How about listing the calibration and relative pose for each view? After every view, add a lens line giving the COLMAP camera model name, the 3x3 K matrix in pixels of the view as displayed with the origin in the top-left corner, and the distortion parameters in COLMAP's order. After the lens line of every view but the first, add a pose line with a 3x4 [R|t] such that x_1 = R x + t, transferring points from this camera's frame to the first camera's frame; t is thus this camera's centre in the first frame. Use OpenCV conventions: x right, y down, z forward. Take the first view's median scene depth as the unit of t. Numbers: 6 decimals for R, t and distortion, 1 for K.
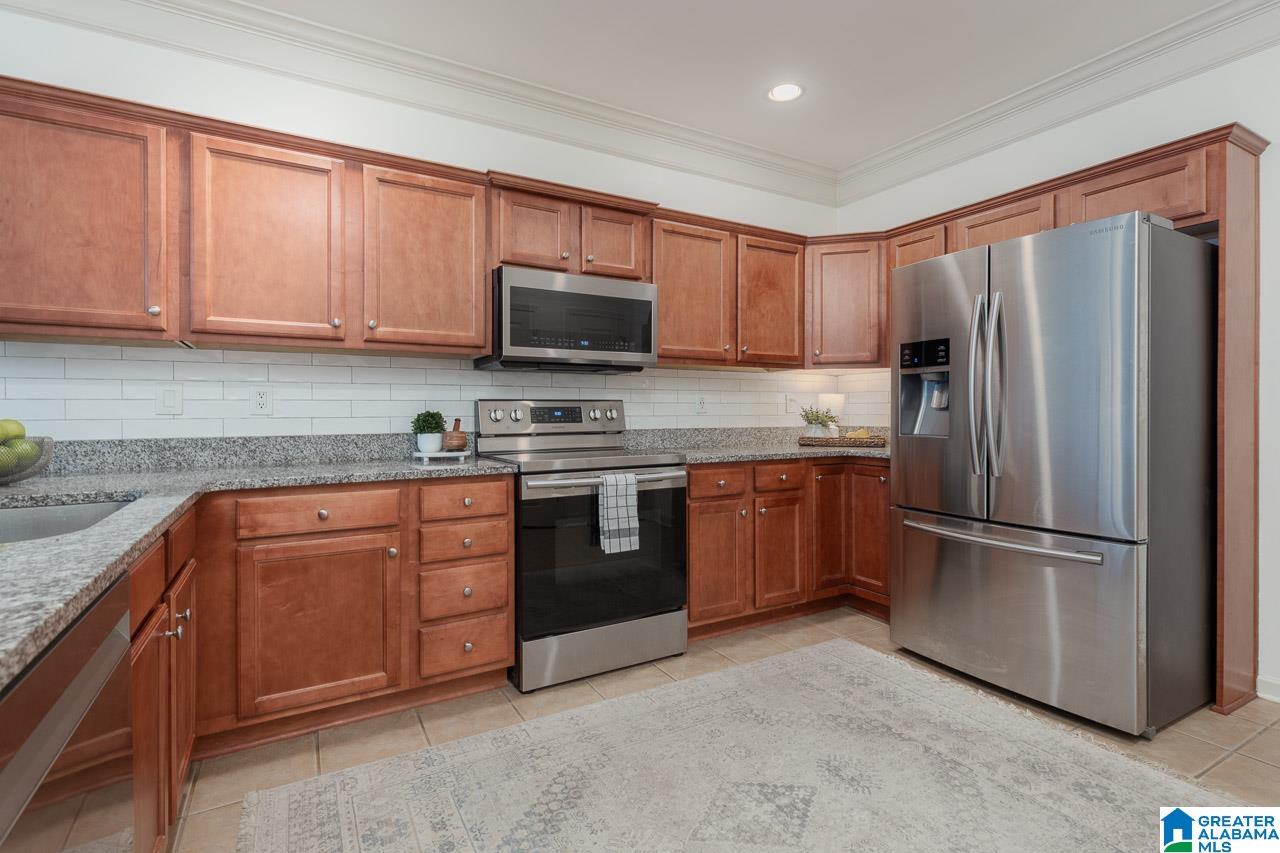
lens RADIAL K [[589.0, 0, 626.4], [0, 589.0, 412.0], [0, 0, 1]] dist [0.002672, -0.002176]
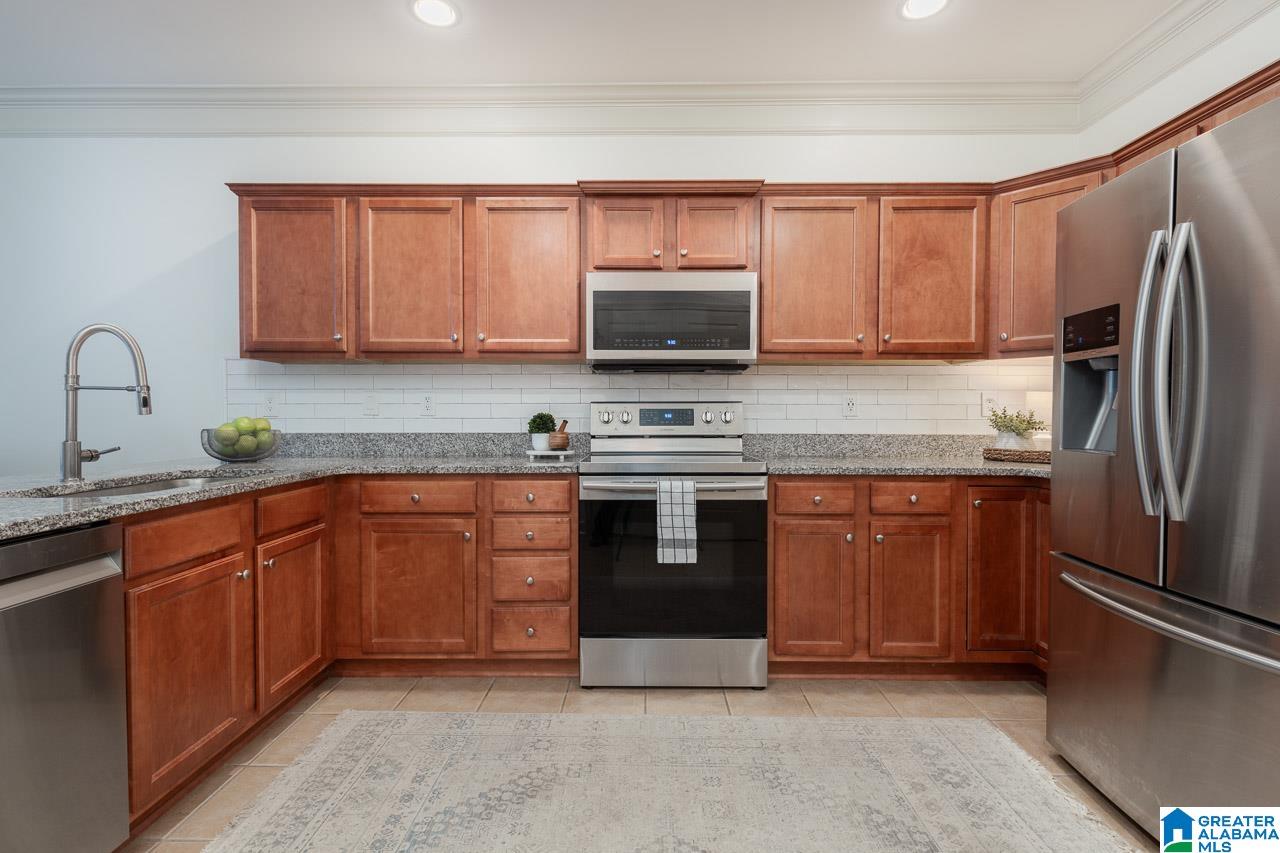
lens RADIAL K [[589.0, 0, 649.2], [0, 589.0, 423.6], [0, 0, 1]] dist [0.002672, -0.002176]
pose [[0.865518, 0.012383, -0.500724, 0.420267], [-0.004514, 0.999847, 0.016923, -0.001122], [0.500857, -0.012387, 0.865441, 0.168196]]
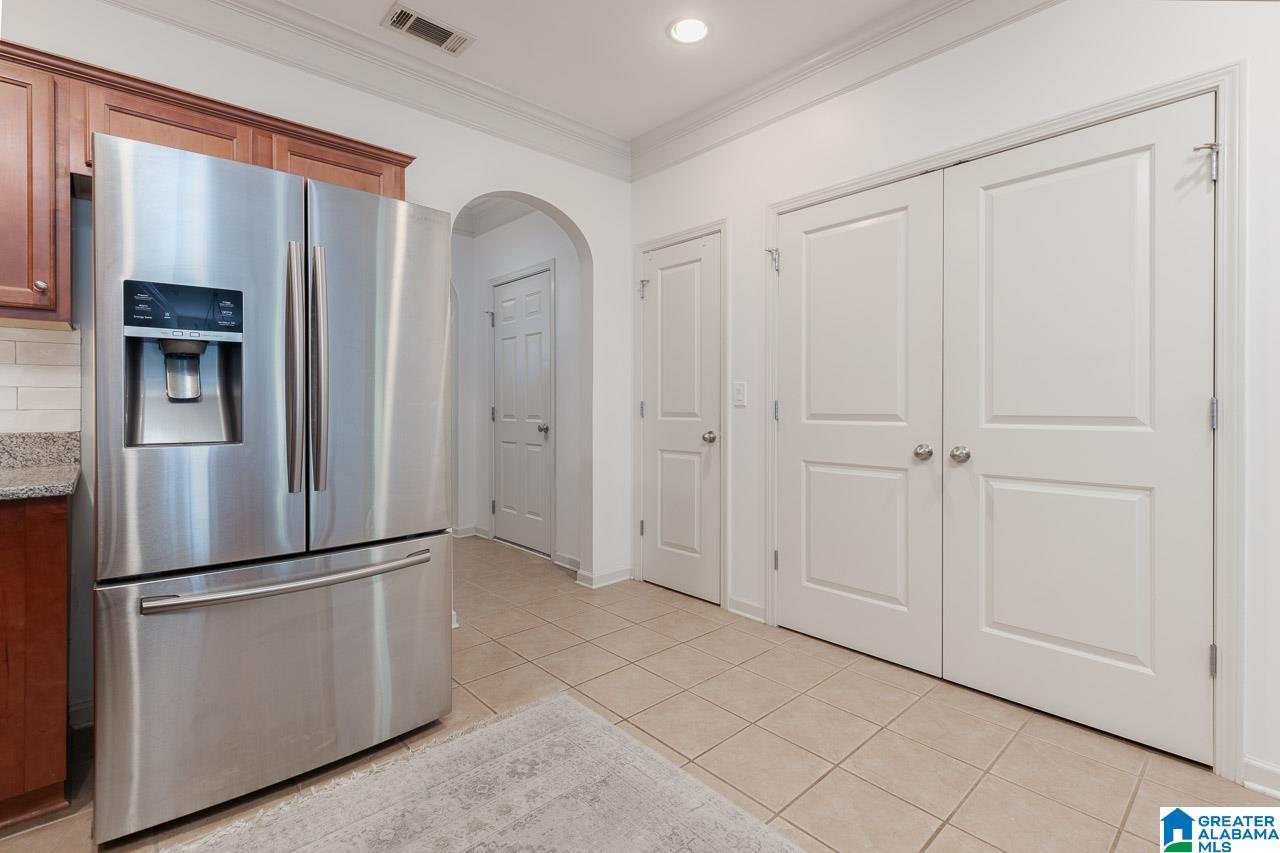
lens RADIAL K [[589.0, 0, 663.6], [0, 589.0, 410.8], [0, 0, 1]] dist [0.002672, -0.002176]
pose [[-0.232008, -0.008664, 0.972675, -0.201959], [0.004226, 0.999942, 0.009915, 0.001908], [-0.972705, 0.006411, -0.231958, 0.734907]]
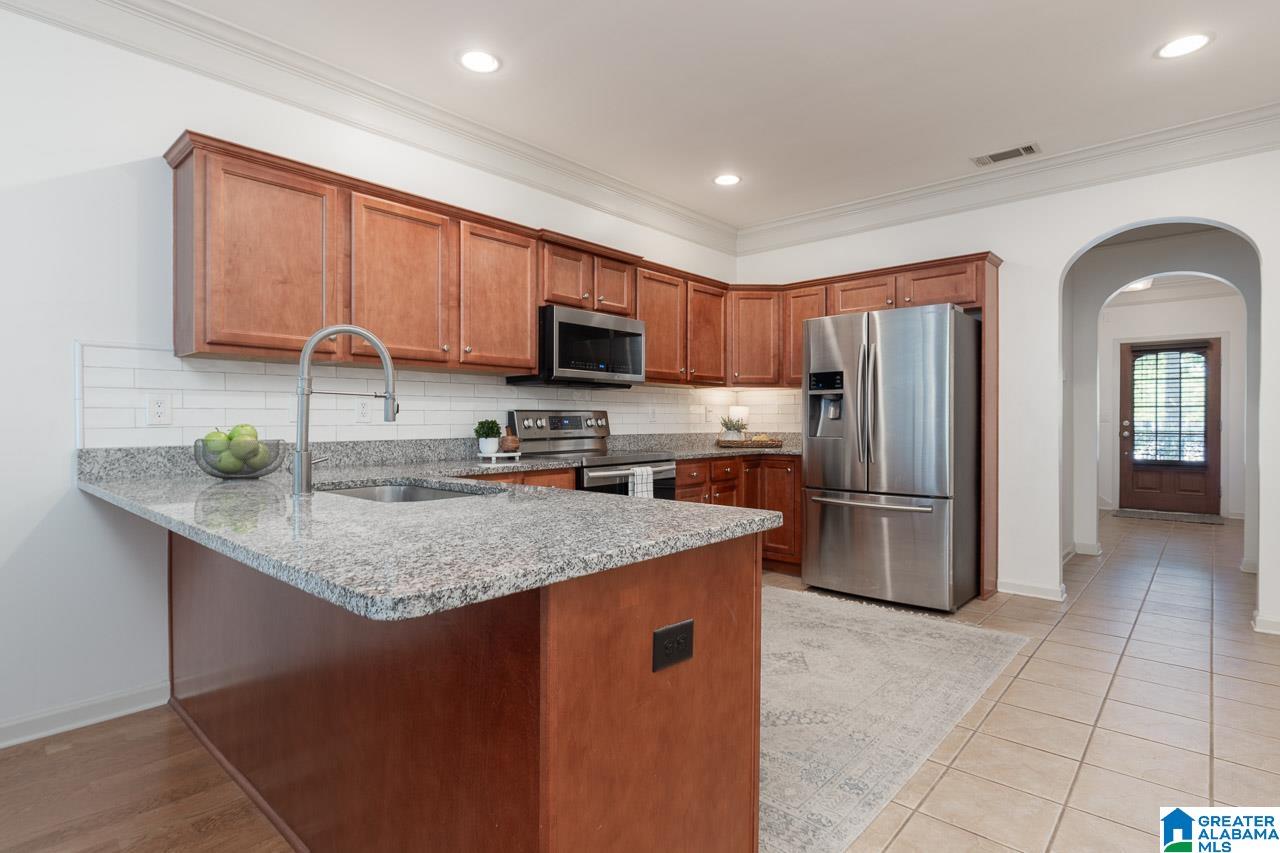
lens RADIAL K [[665.7, 0, 639.7], [0, 665.7, 418.7], [0, 0, 1]] dist [-0.017256, 0.000078]
pose [[0.937592, 0.002542, 0.347727, -0.542080], [-0.001187, 0.999991, -0.004108, 0.002153], [-0.347735, 0.003439, 0.937587, -0.412916]]
